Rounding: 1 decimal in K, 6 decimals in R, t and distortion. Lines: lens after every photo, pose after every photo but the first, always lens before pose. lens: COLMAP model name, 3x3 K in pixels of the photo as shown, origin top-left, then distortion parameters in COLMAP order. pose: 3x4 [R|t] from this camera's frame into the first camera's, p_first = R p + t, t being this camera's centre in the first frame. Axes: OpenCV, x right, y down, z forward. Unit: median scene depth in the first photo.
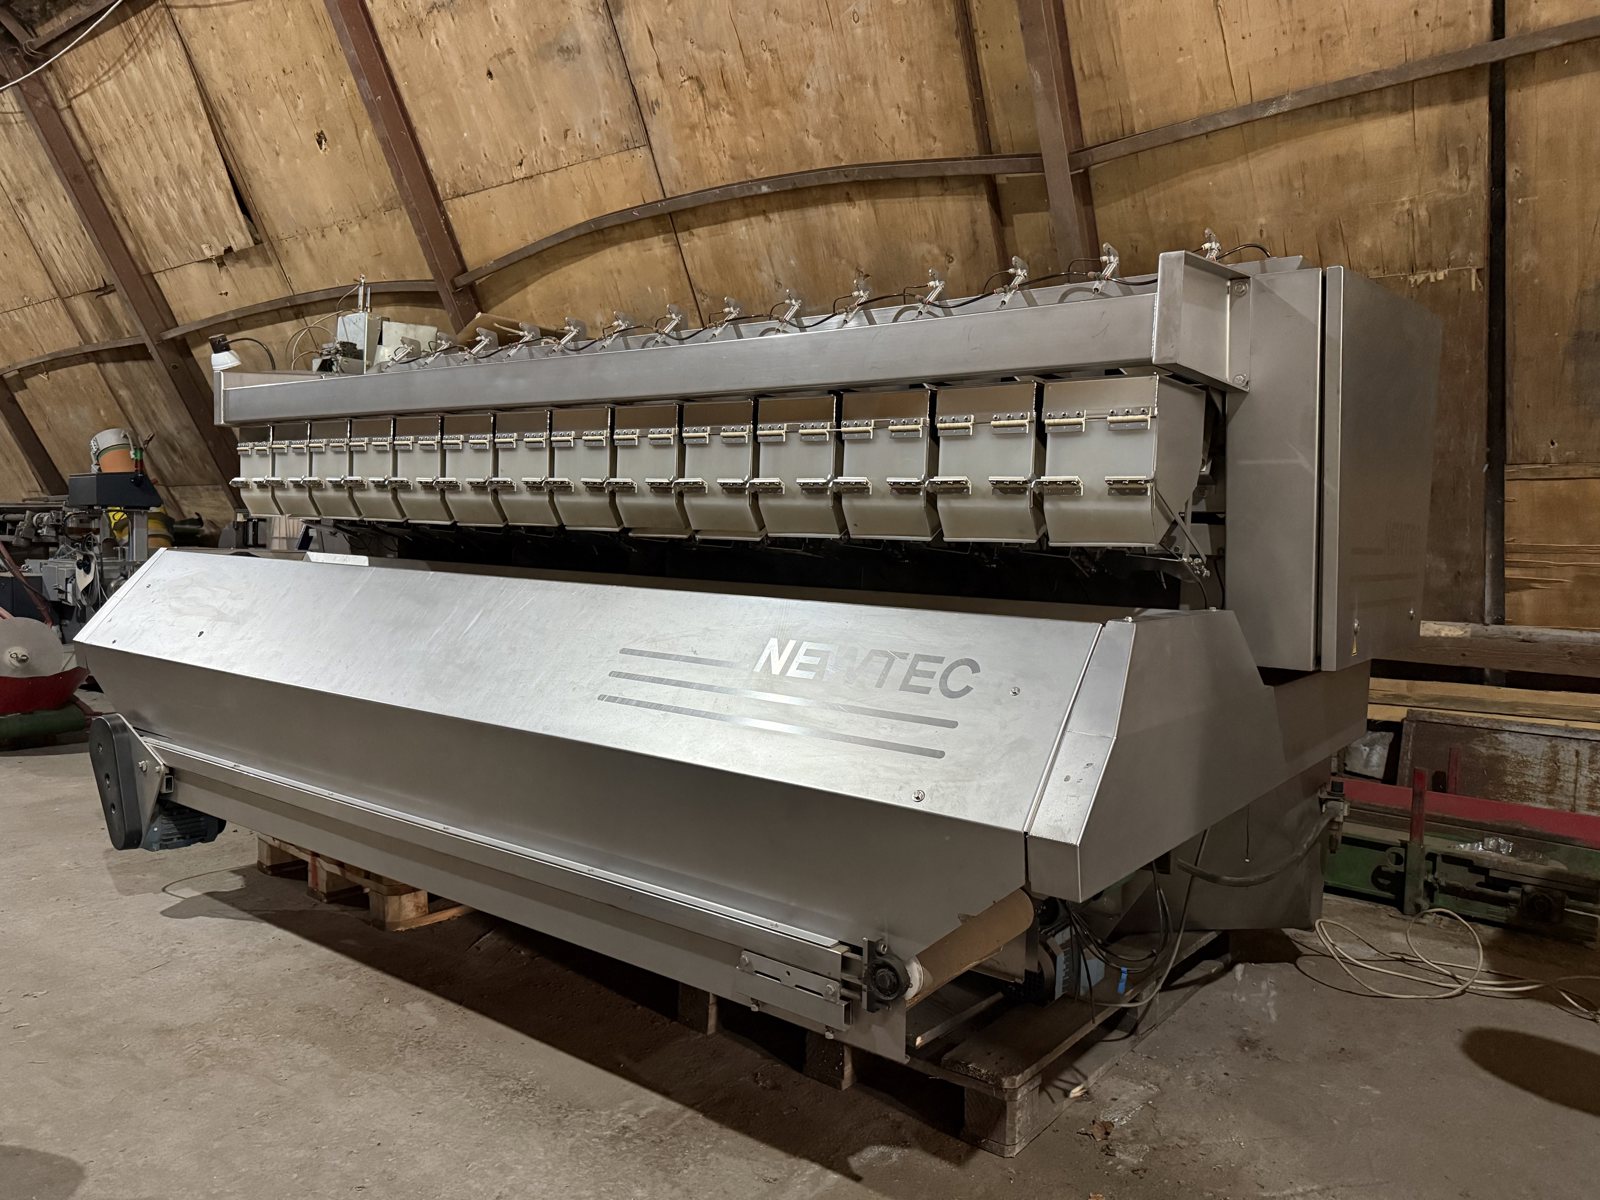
lens RADIAL K [[1134.1, 0, 811.9], [0, 1134.1, 600.8], [0, 0, 1]] dist [0.038953, -0.041972]
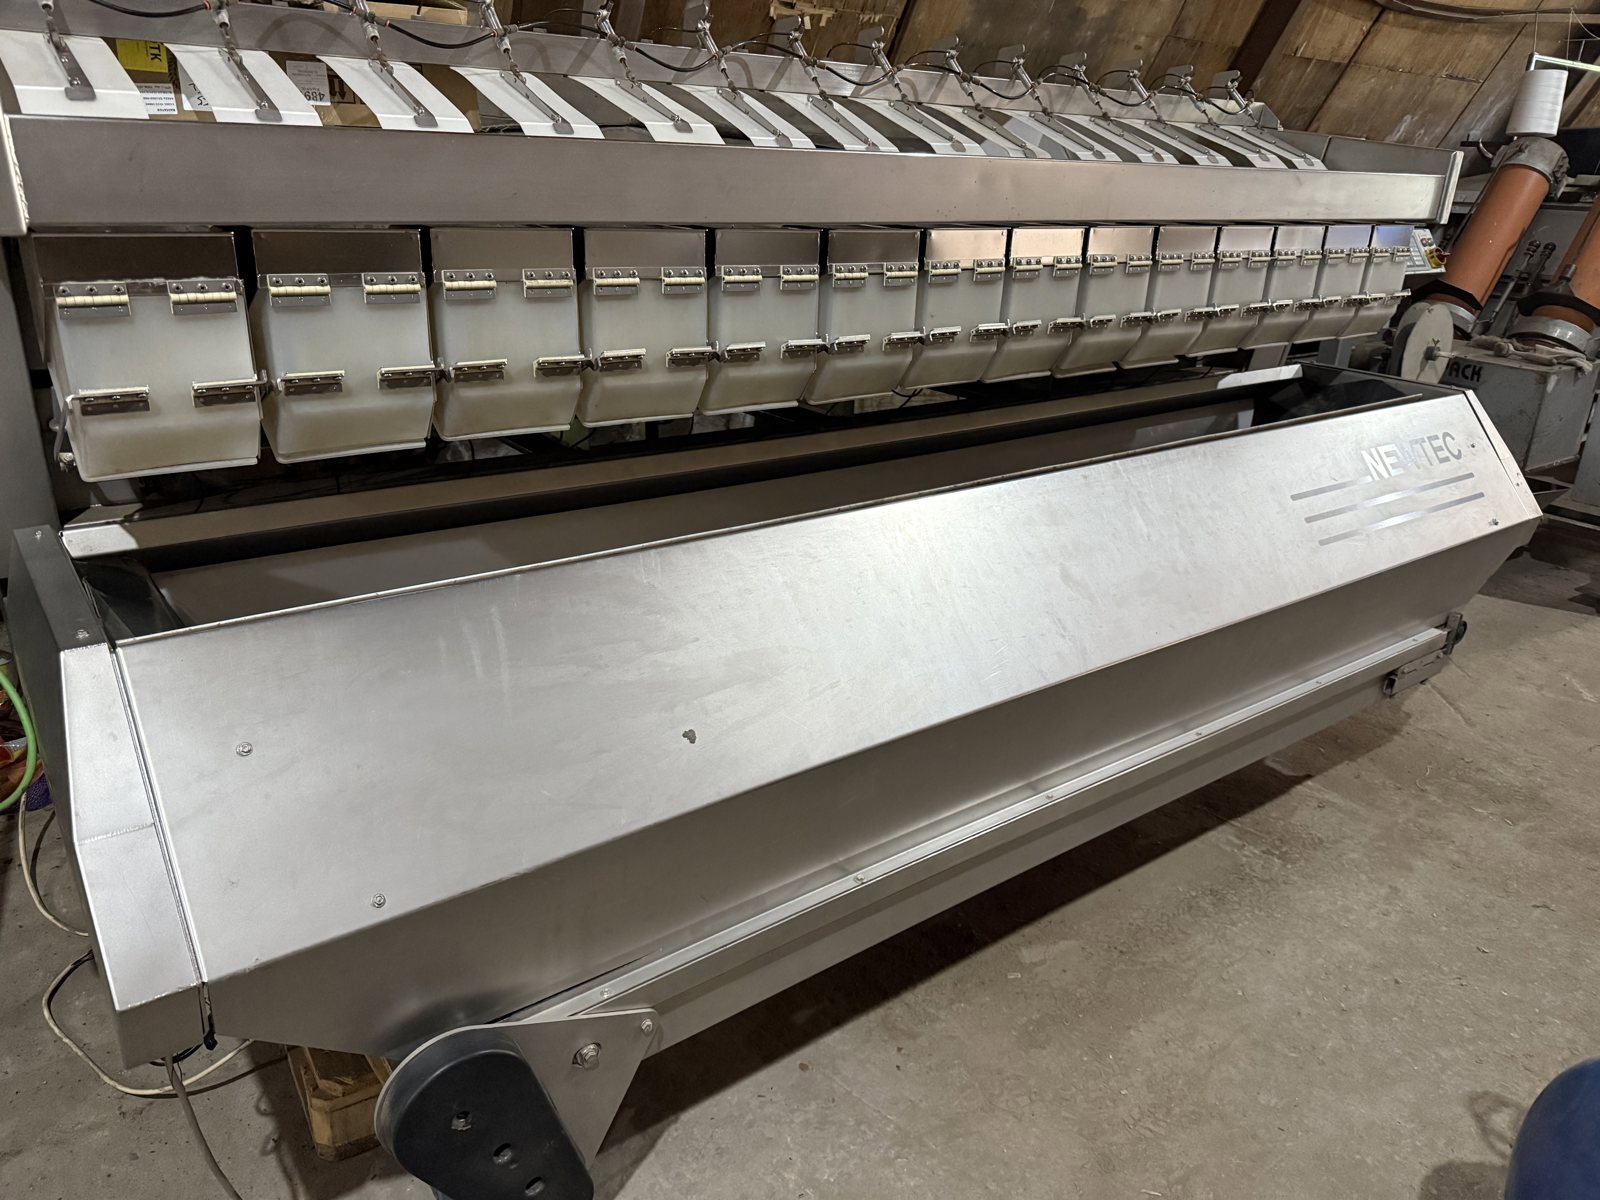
lens RADIAL K [[1134.1, 0, 811.7], [0, 1134.1, 605.7], [0, 0, 1]] dist [0.038953, -0.041972]
pose [[0.266577, -0.376790, 0.887111, -0.797313], [0.022105, 0.922566, 0.385206, -0.177795], [-0.963560, -0.083077, 0.254264, 0.713207]]
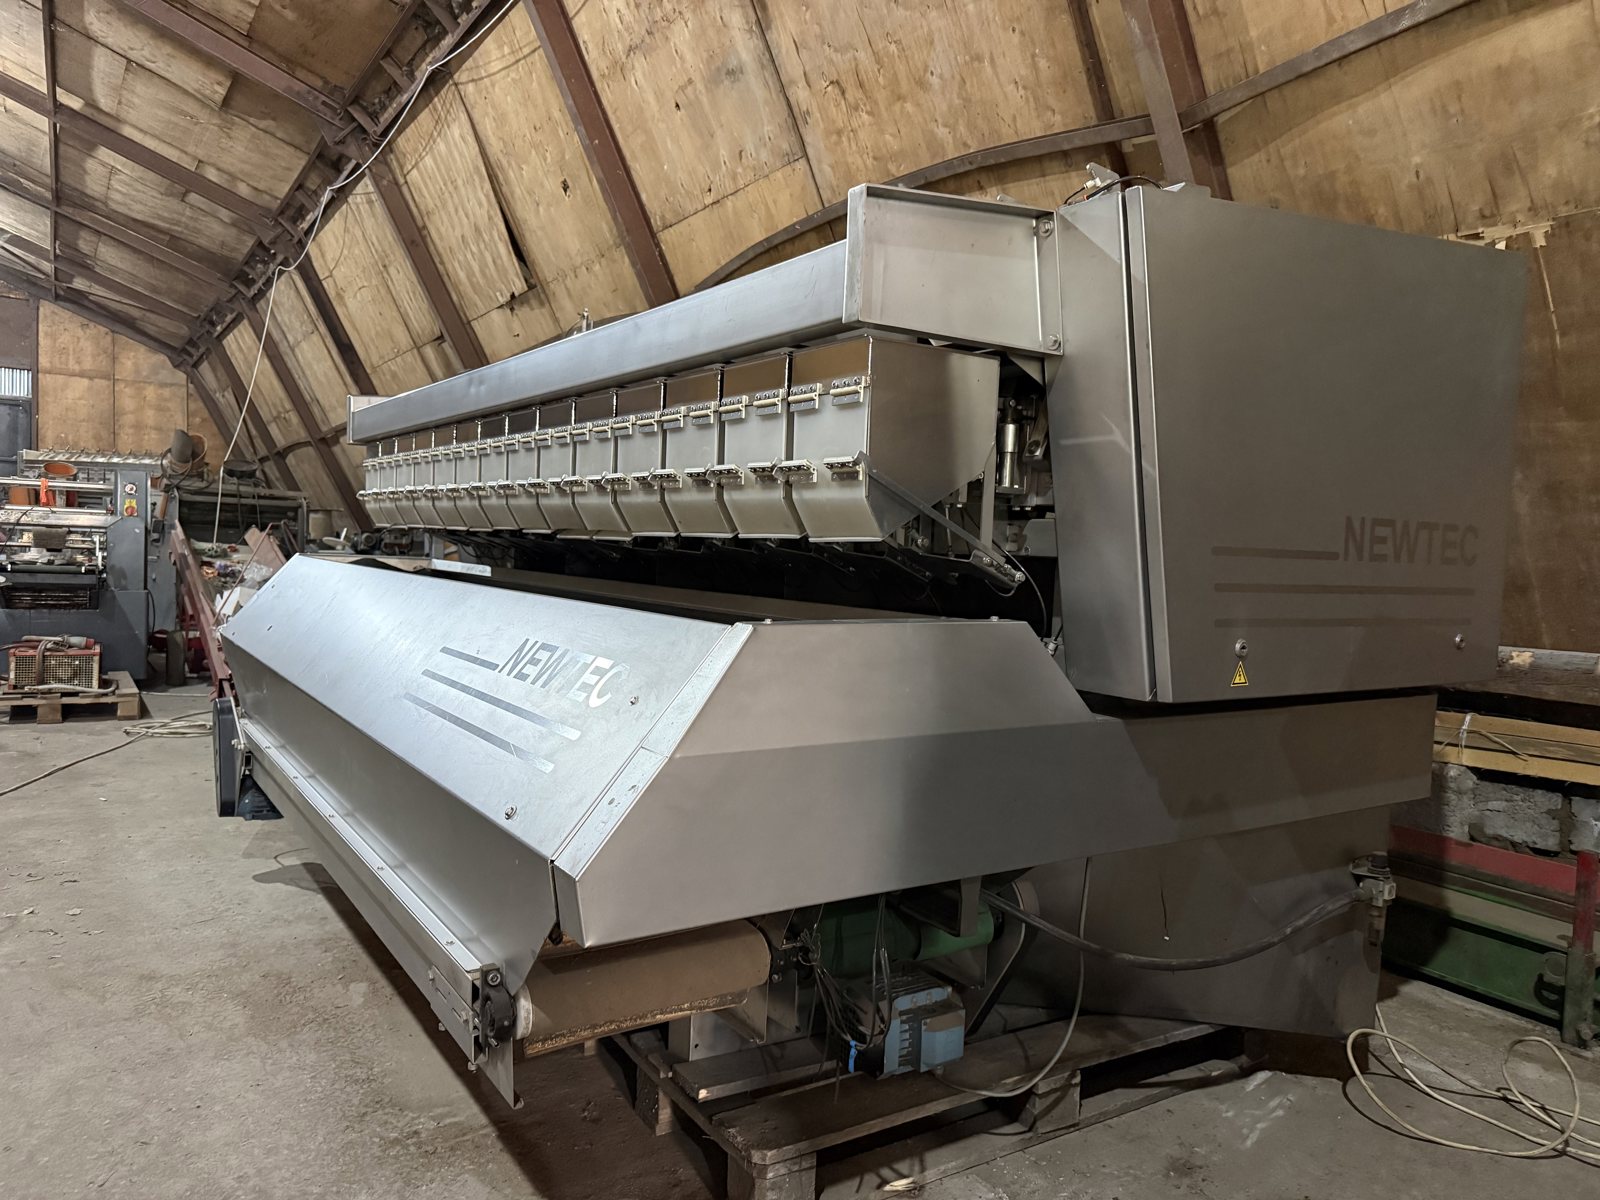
lens RADIAL K [[1134.1, 0, 806.5], [0, 1134.1, 604.3], [0, 0, 1]] dist [0.038953, -0.041972]
pose [[0.942977, 0.020553, -0.332222, 0.283564], [-0.026657, 0.999549, -0.013827, 0.006460], [0.331788, 0.021895, 0.943100, 0.104412]]
